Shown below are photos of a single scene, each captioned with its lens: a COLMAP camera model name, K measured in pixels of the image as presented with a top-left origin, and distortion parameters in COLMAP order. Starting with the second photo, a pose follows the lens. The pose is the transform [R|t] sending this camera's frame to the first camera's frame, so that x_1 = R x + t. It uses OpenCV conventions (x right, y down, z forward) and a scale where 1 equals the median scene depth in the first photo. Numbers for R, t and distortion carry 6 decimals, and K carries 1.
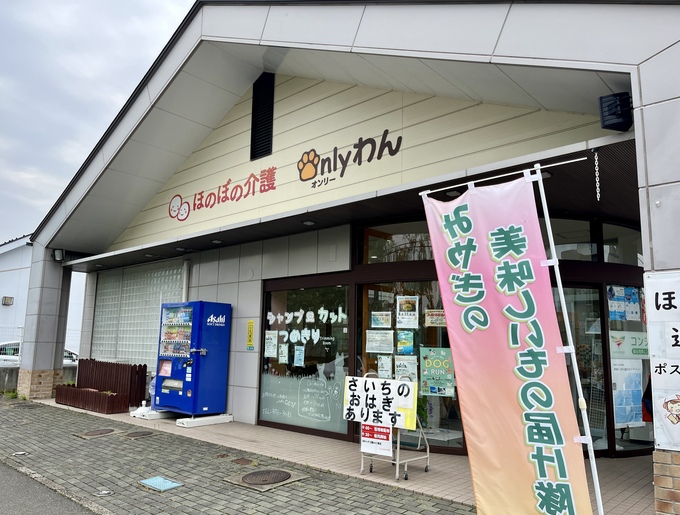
lens RADIAL K [[557.8, 0, 339.1], [0, 557.8, 261.6], [0, 0, 1]] dist [0.038650, -0.018069]
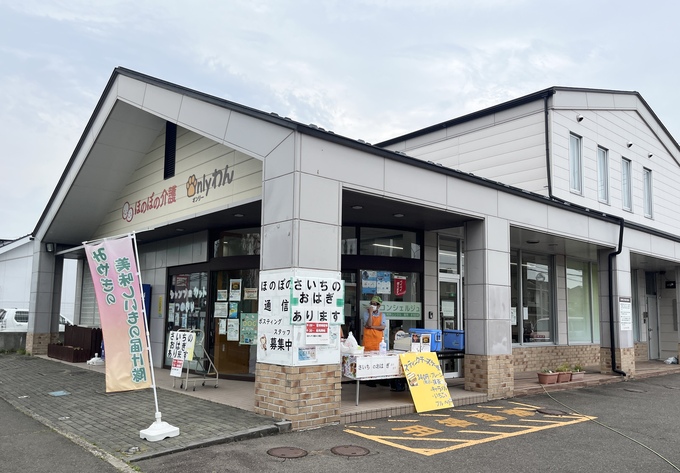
lens RADIAL K [[536.3, 0, 341.1], [0, 536.3, 259.9], [0, 0, 1]] dist [-0.007270, -0.001782]
pose [[0.998100, -0.016840, -0.059262, 0.449613], [0.019582, 0.998750, 0.045987, -0.046415], [0.058414, -0.047060, 0.997183, -0.377384]]
